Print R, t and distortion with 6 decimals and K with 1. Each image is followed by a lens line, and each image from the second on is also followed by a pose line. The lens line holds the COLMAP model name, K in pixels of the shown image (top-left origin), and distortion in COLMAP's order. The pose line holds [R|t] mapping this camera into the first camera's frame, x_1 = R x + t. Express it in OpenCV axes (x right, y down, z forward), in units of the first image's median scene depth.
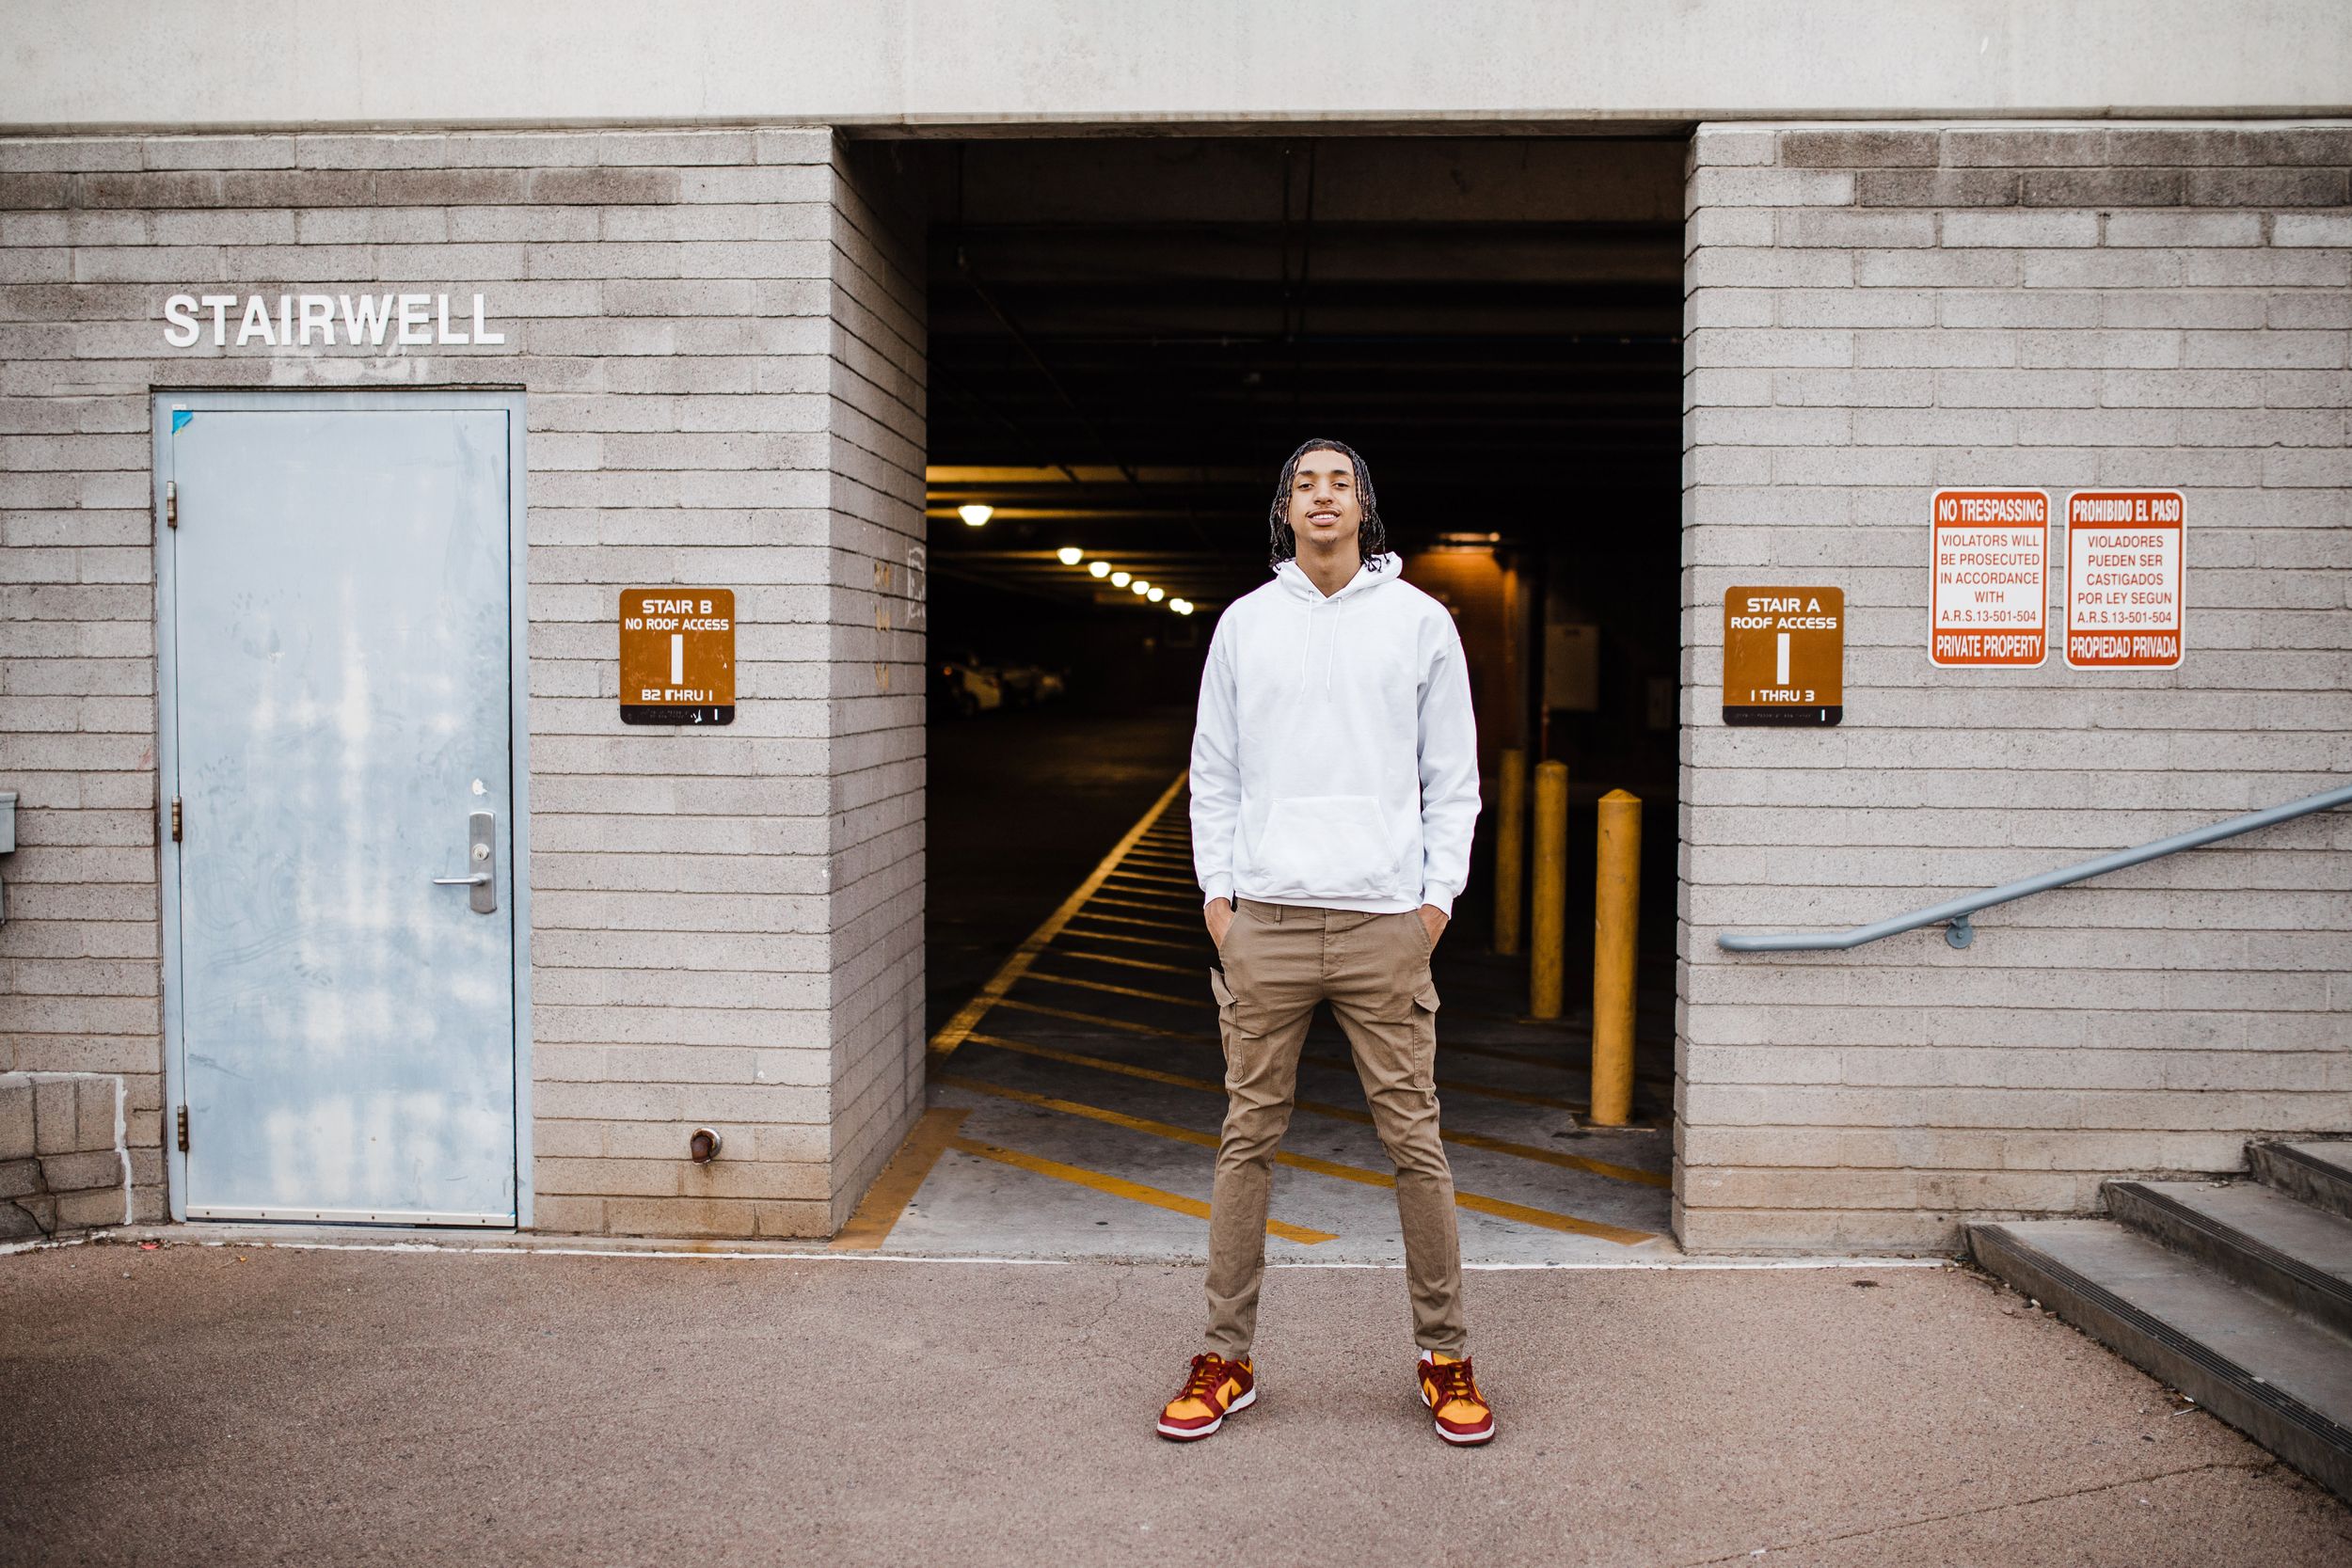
lens RADIAL K [[2404.0, 0, 1176.0], [0, 2404.0, 784.0], [0, 0, 1]] dist [-0.073433, 0.000363]
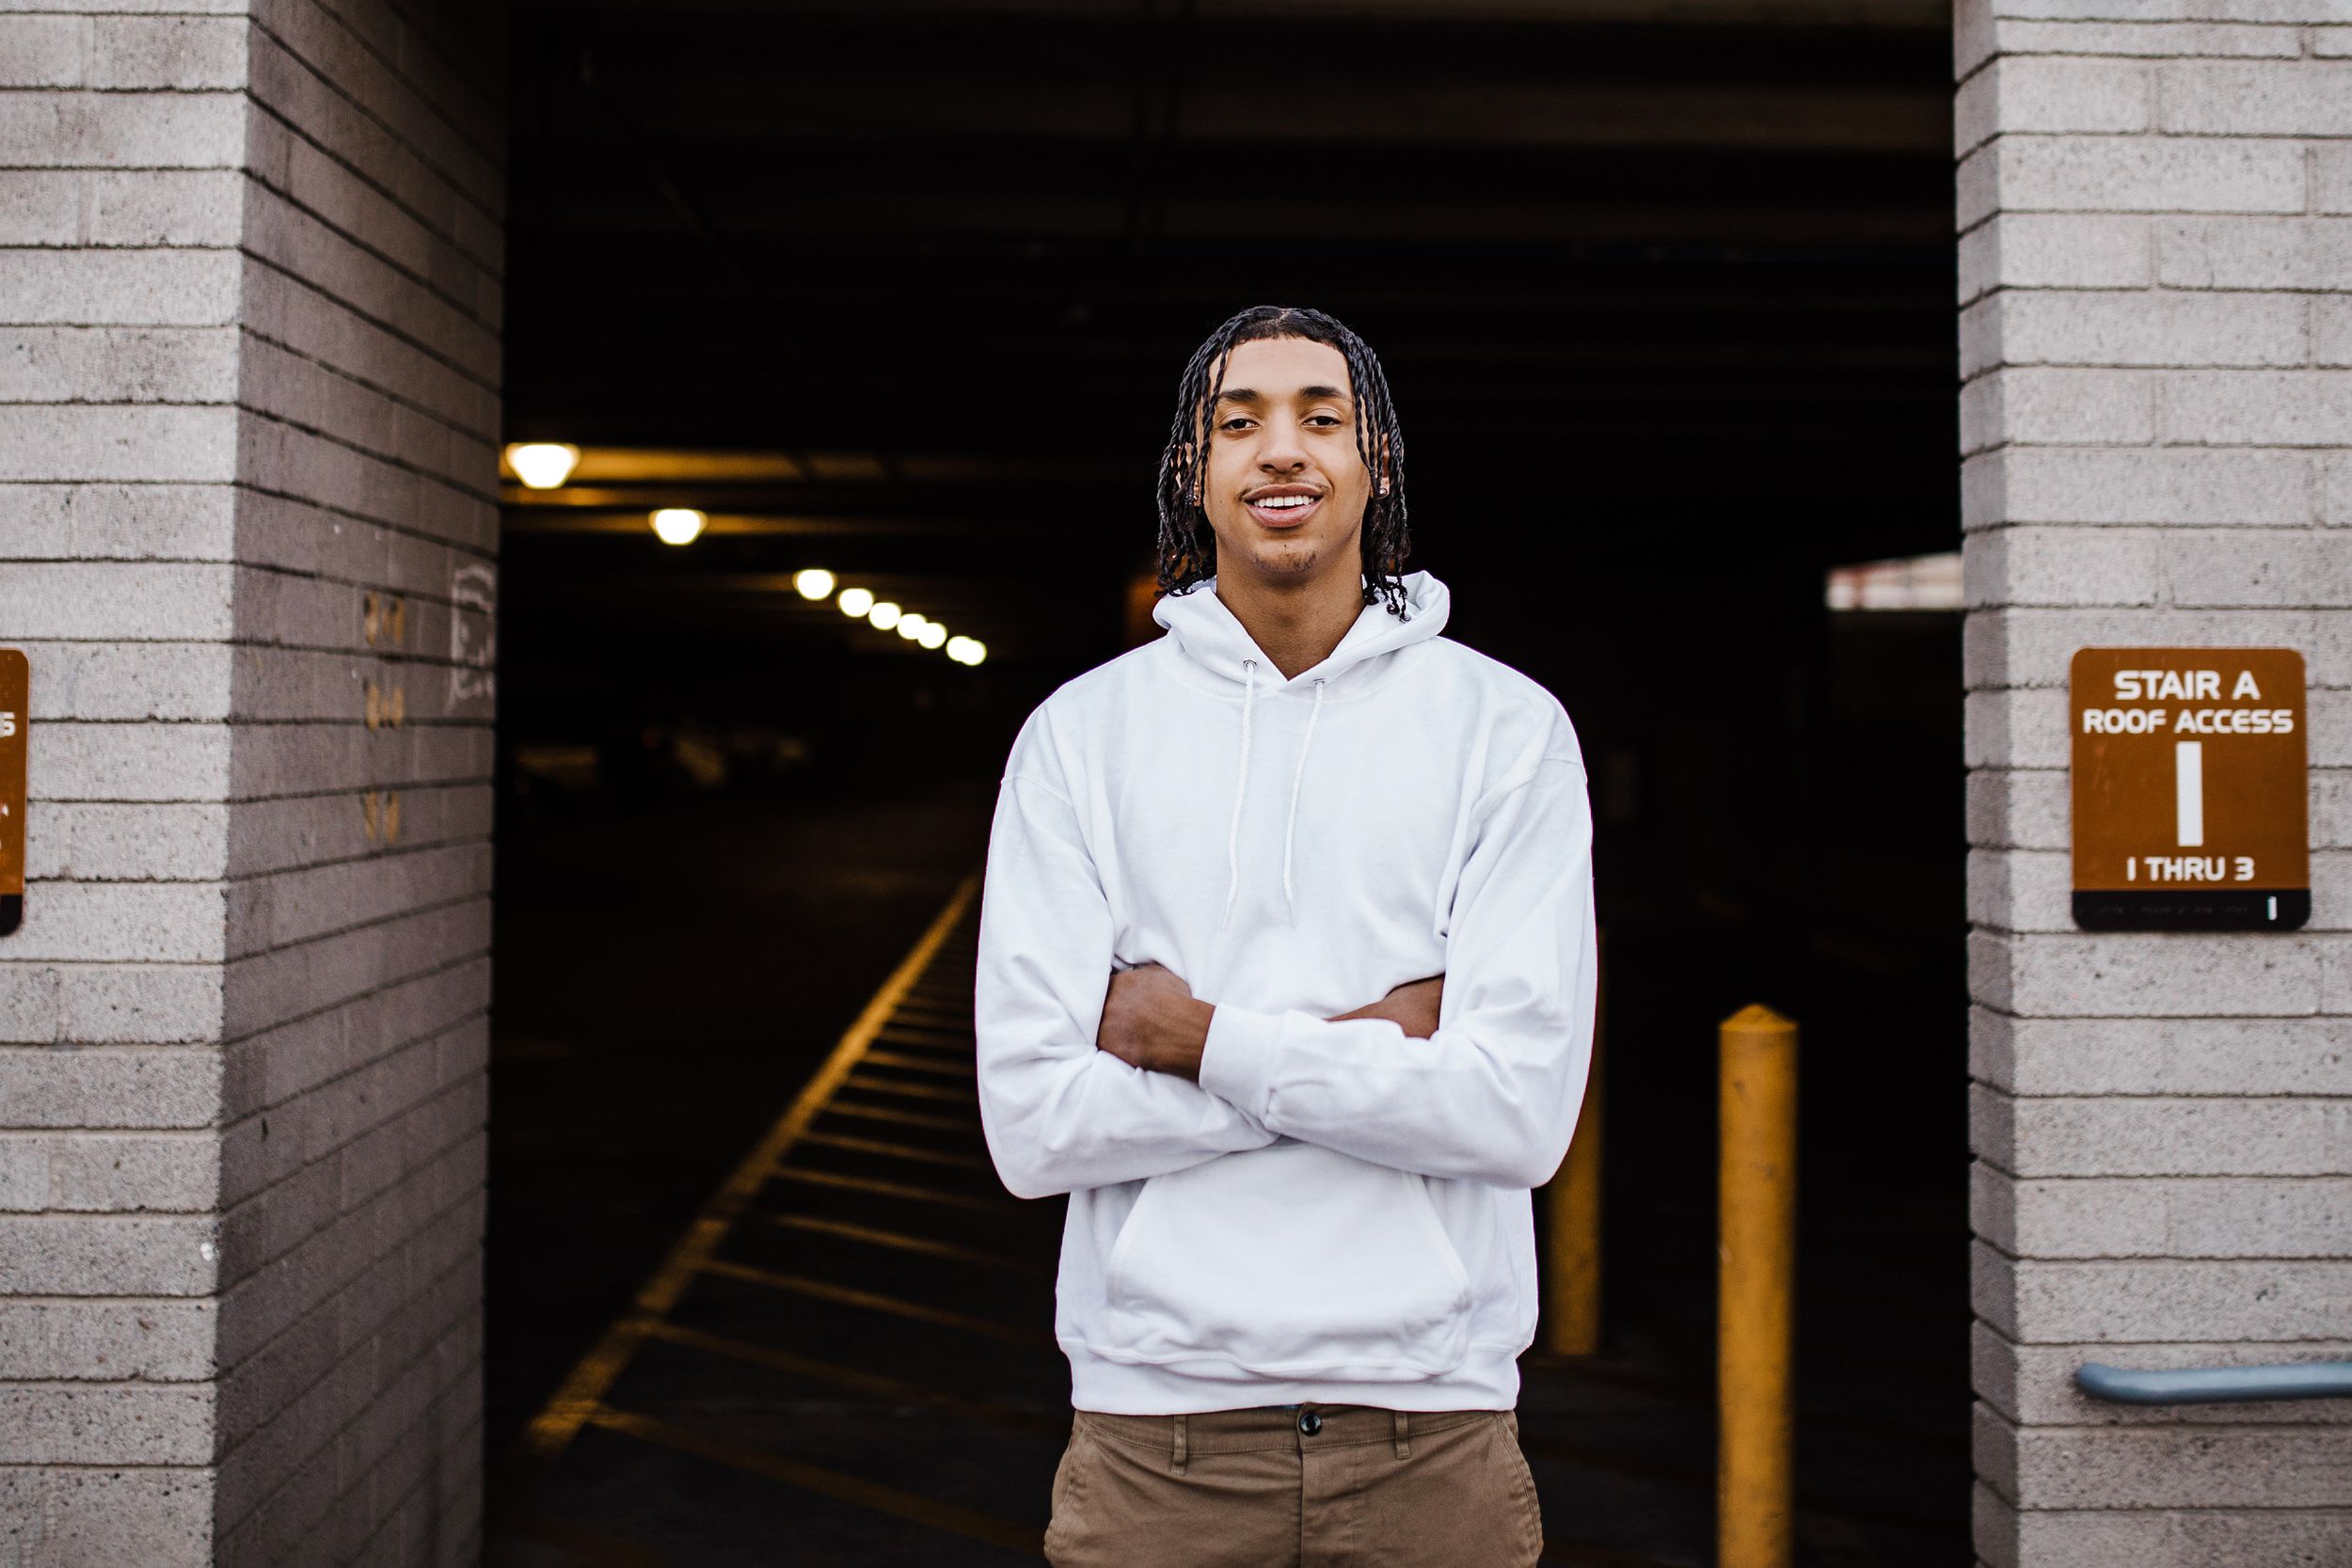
lens RADIAL K [[2520.6, 0, 1172.2], [0, 2520.6, 588.4], [0, 0, 1]] dist [-0.010047, 0.004947]
pose [[0.996525, 0.003188, 0.083236, 0.001116], [0.004605, 0.995630, -0.093267, -0.045834], [-0.083170, 0.093326, 0.992156, 0.484496]]
